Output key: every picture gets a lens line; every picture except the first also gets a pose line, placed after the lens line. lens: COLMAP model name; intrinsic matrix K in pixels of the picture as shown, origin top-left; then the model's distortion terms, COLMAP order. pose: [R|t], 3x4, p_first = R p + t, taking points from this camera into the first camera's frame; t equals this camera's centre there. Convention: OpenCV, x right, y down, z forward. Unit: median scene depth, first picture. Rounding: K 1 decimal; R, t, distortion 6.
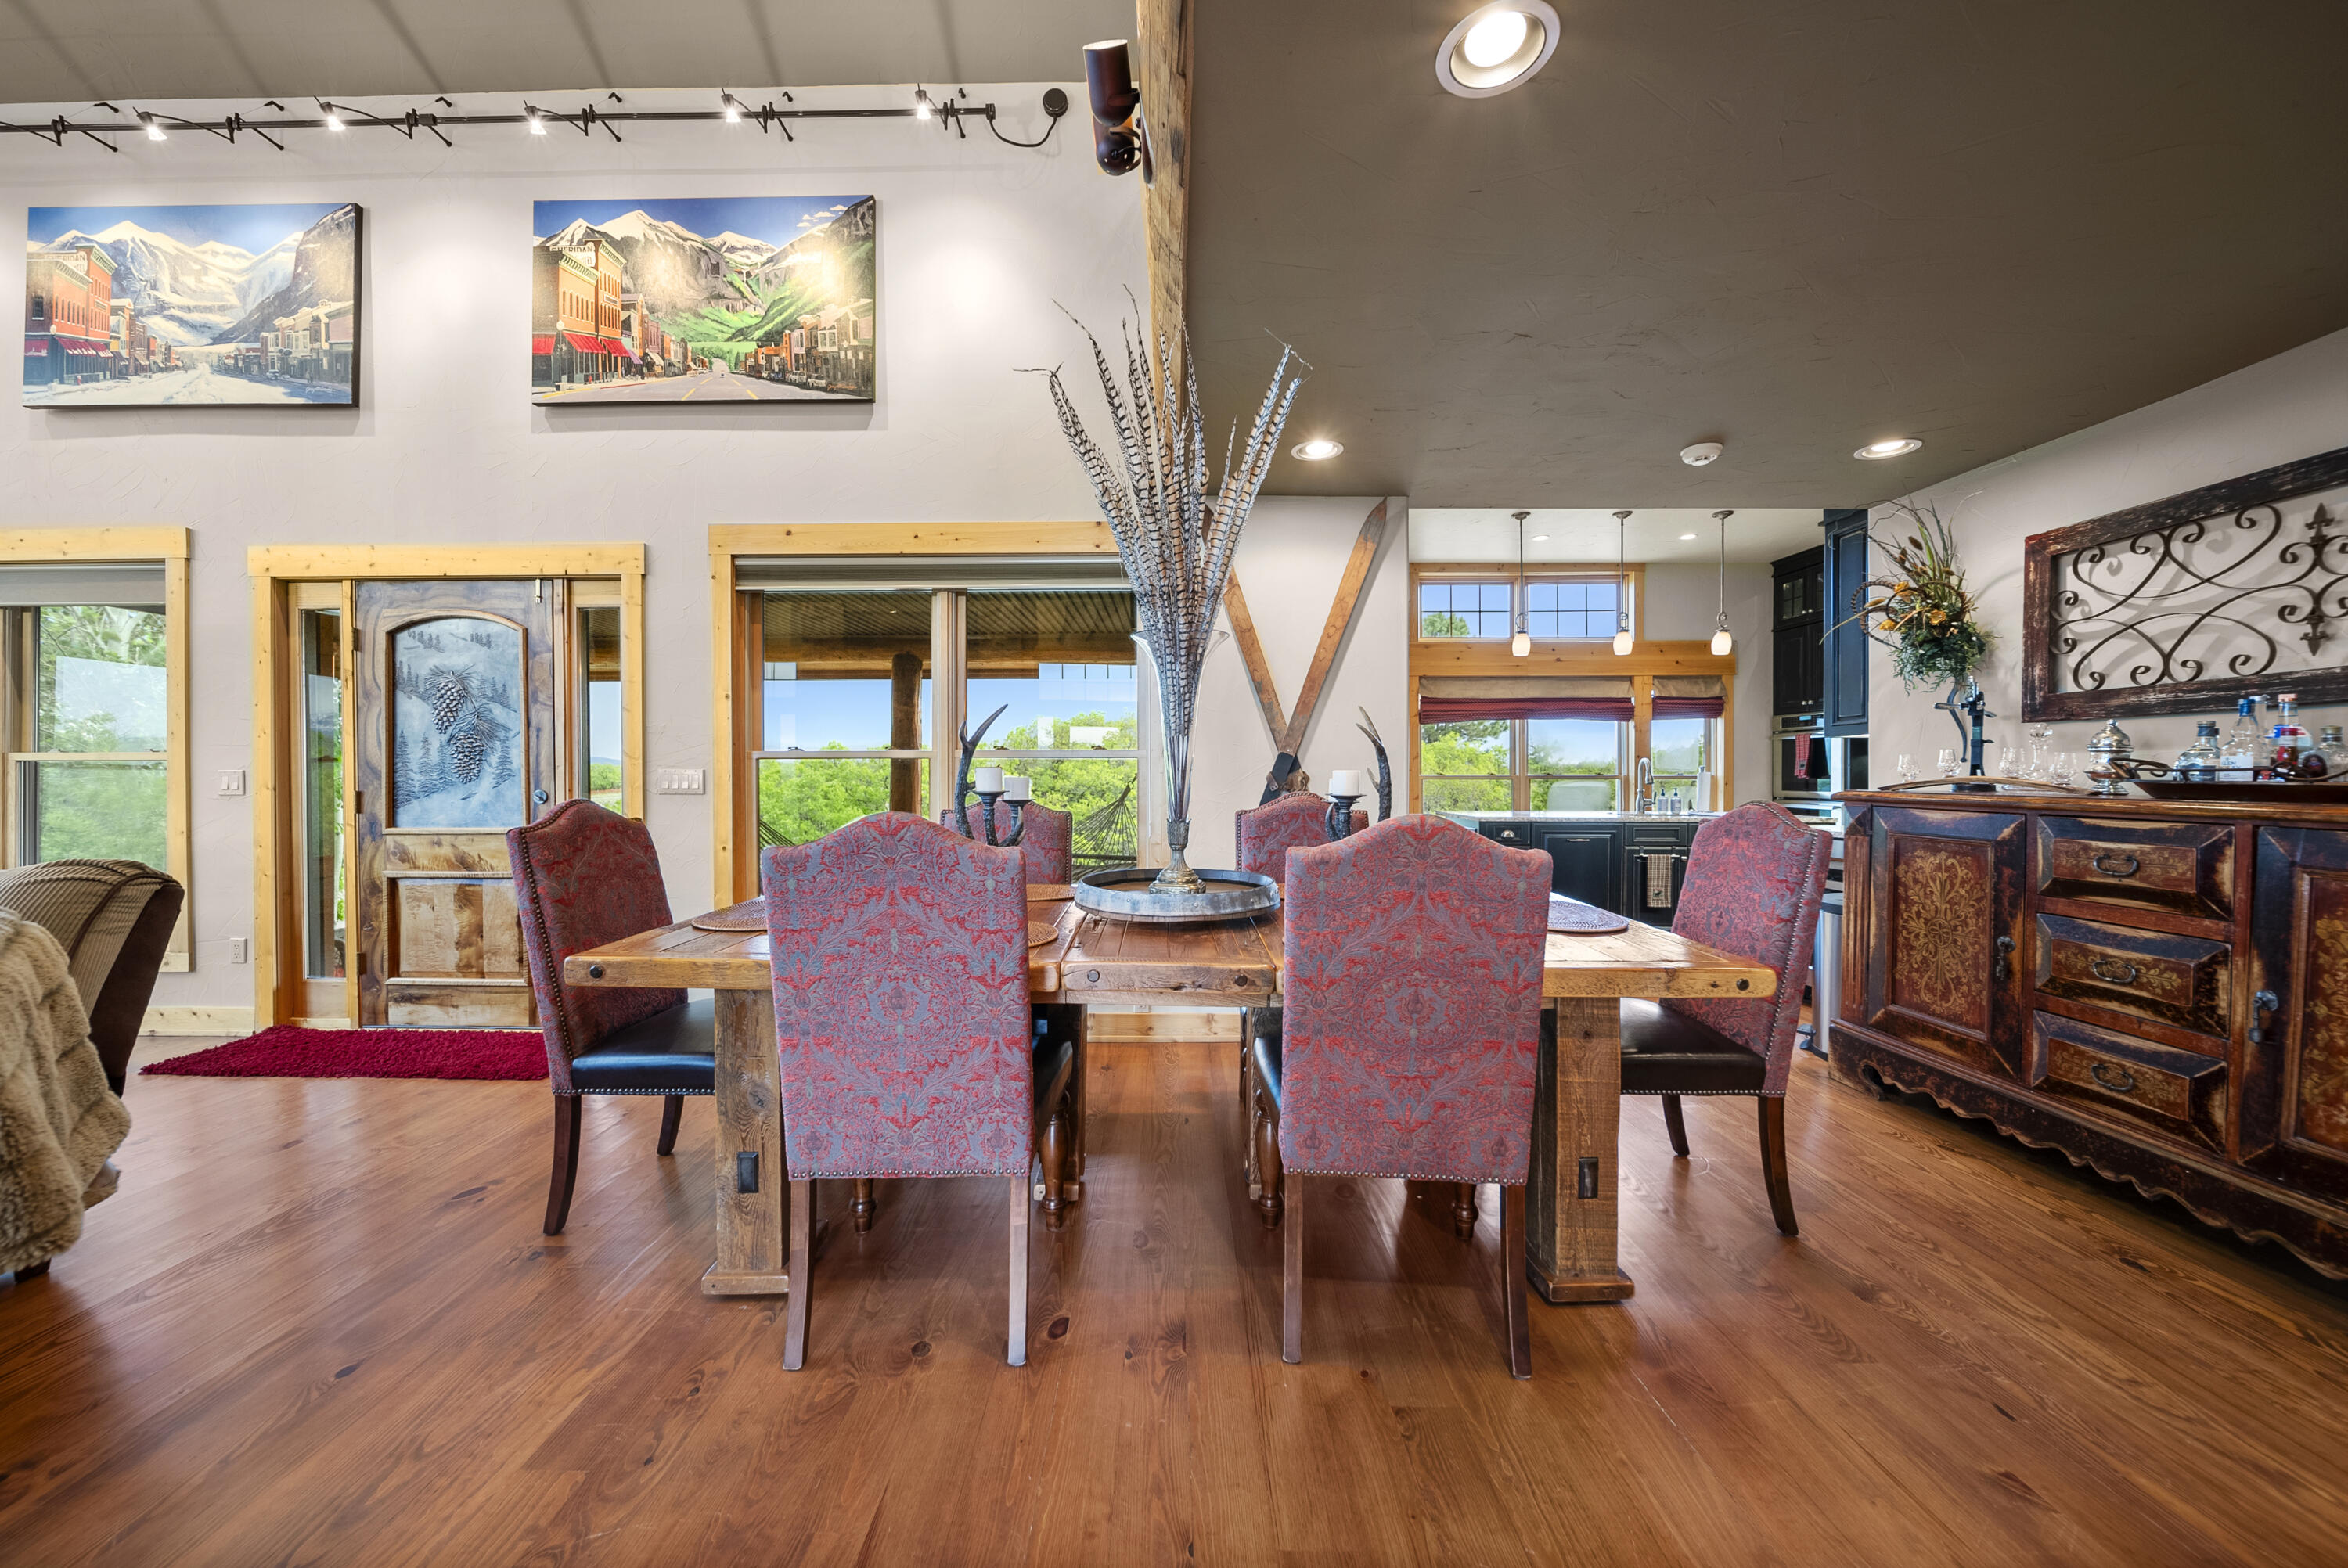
lens RADIAL K [[845.7, 0, 1168.1], [0, 845.7, 789.6], [0, 0, 1]] dist [-0.002673, -0.001026]
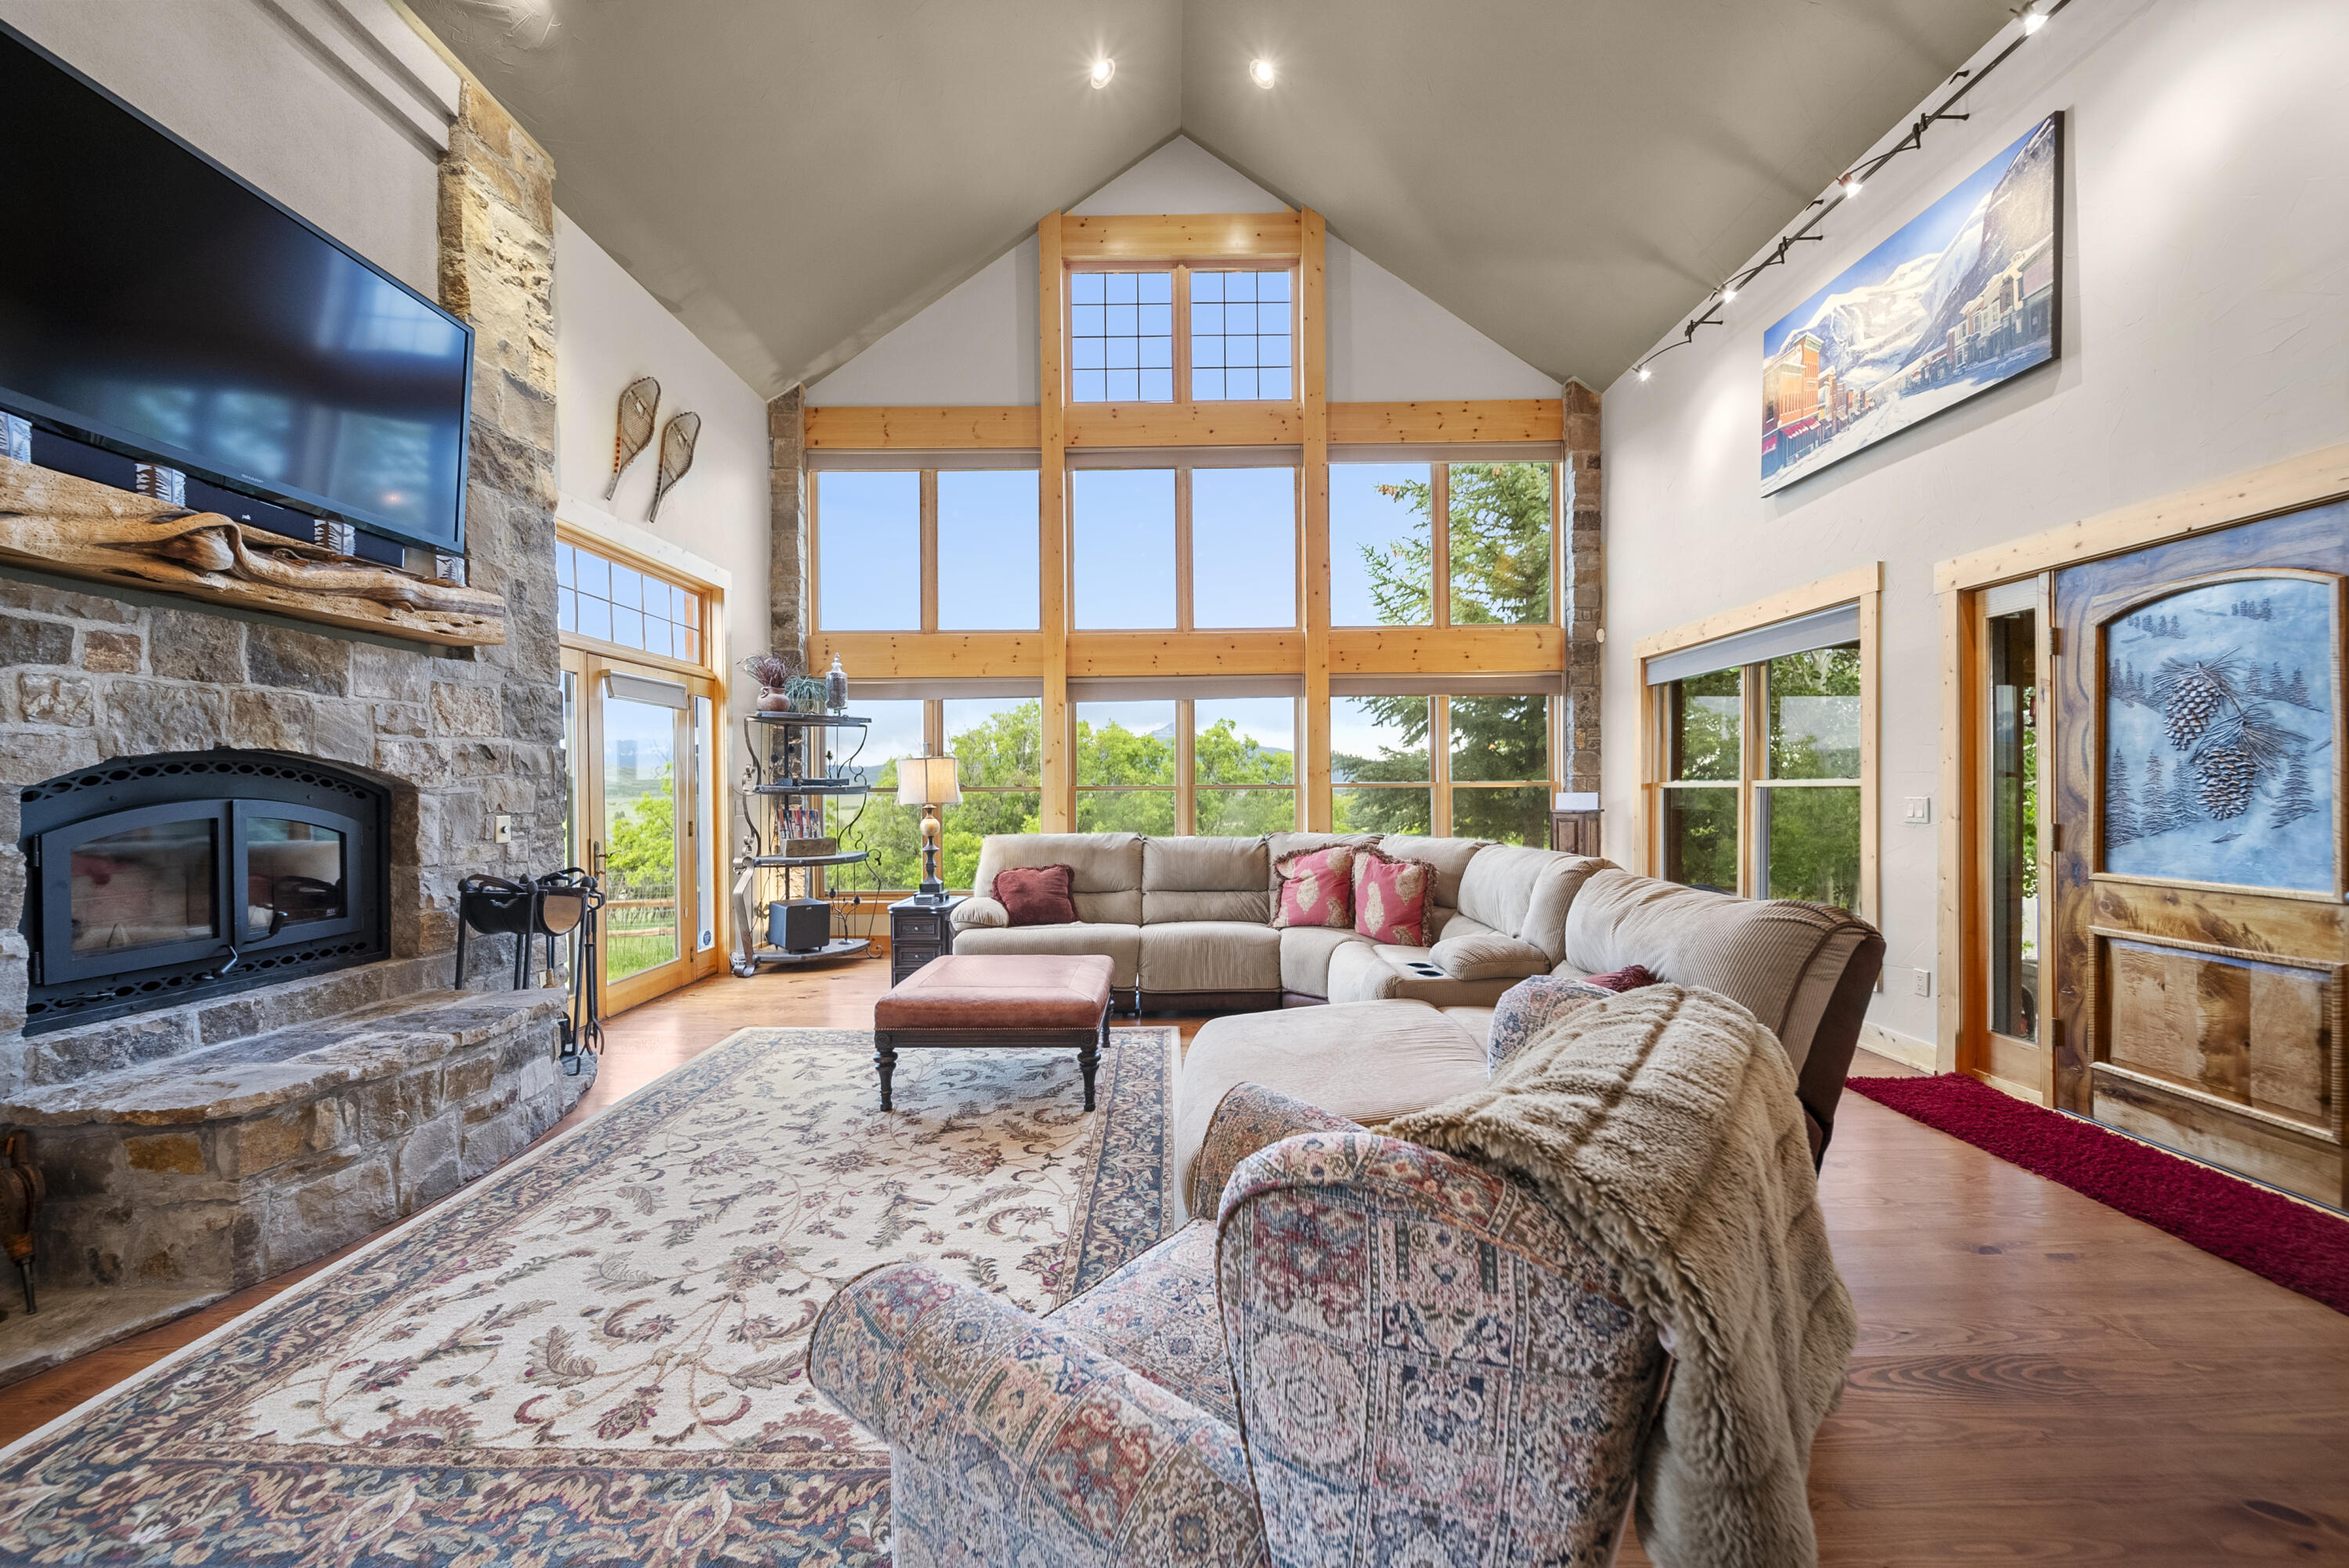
lens RADIAL K [[846.1, 0, 1166.6], [0, 846.1, 791.1], [0, 0, 1]] dist [-0.002673, -0.001026]
pose [[0.019418, 0.002257, -0.999809, -0.153717], [-0.004756, 0.999986, 0.002165, -0.028895], [0.999800, 0.004713, 0.019428, 0.112648]]
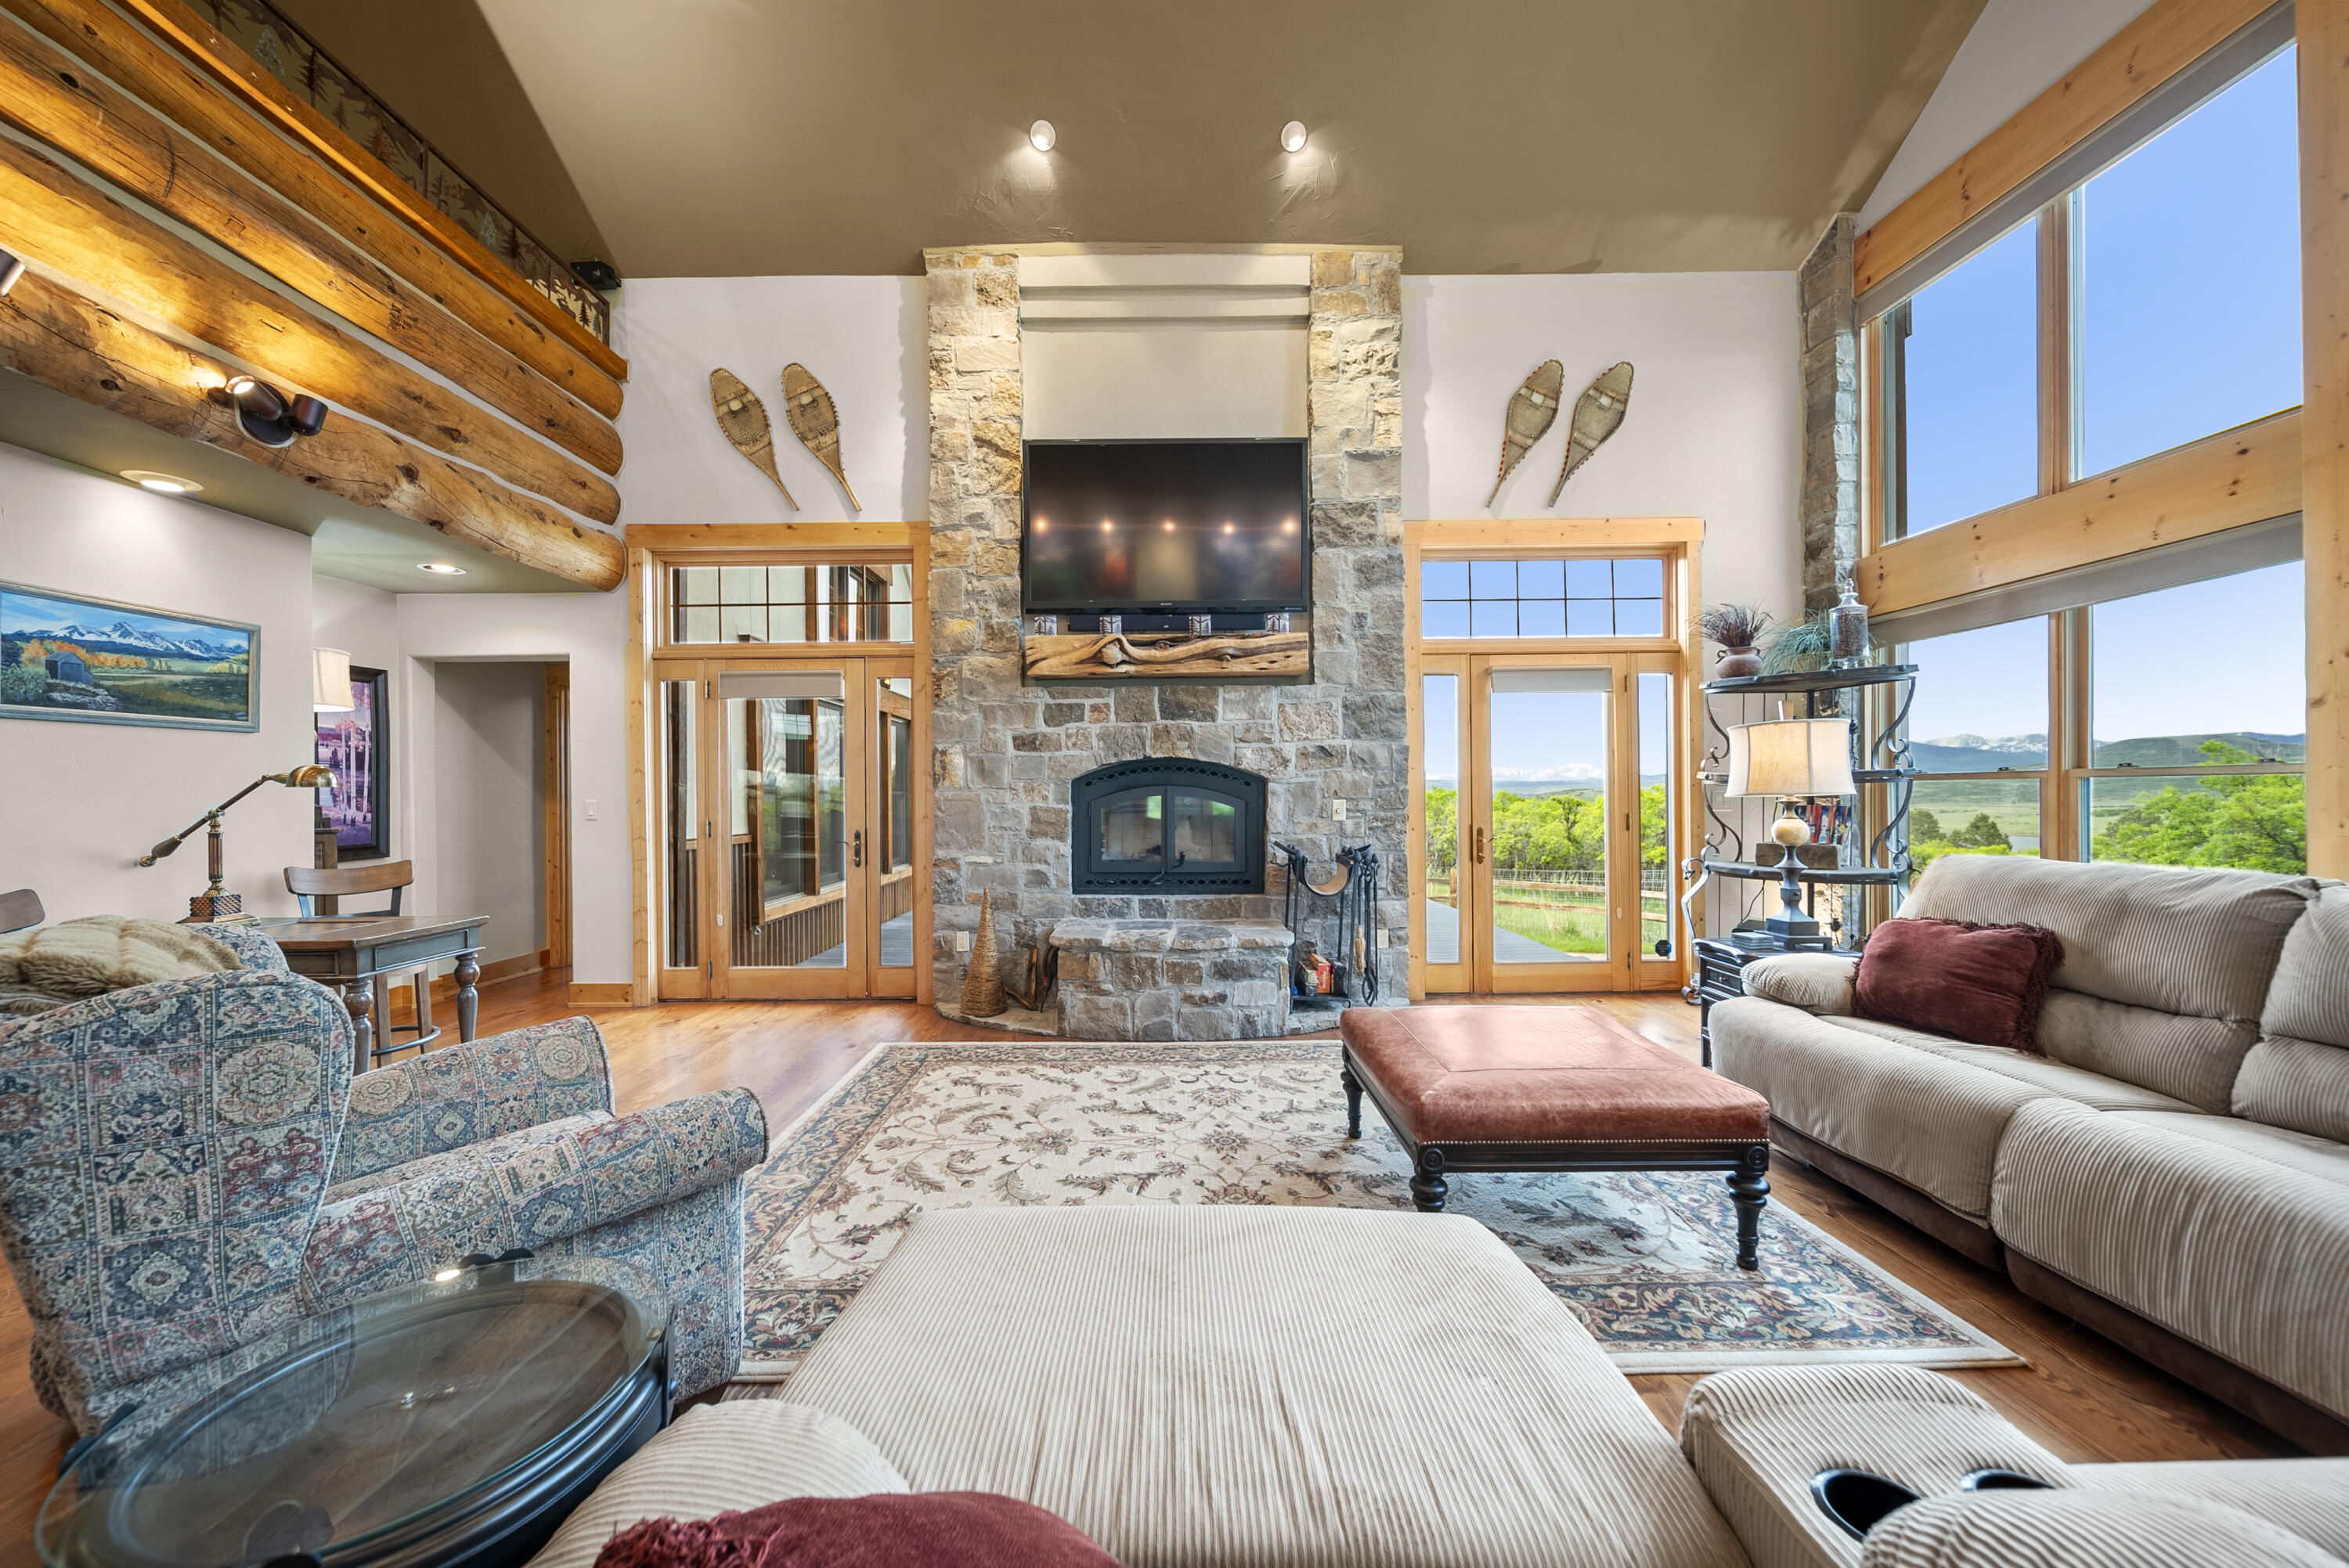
lens RADIAL K [[846.1, 0, 1170.1], [0, 846.1, 793.7], [0, 0, 1]] dist [-0.002673, -0.001026]
pose [[-0.999936, 0.003309, -0.010773, -0.419516], [0.003241, 0.999975, 0.006335, -0.022932], [0.010794, 0.006300, -0.999922, 0.298667]]
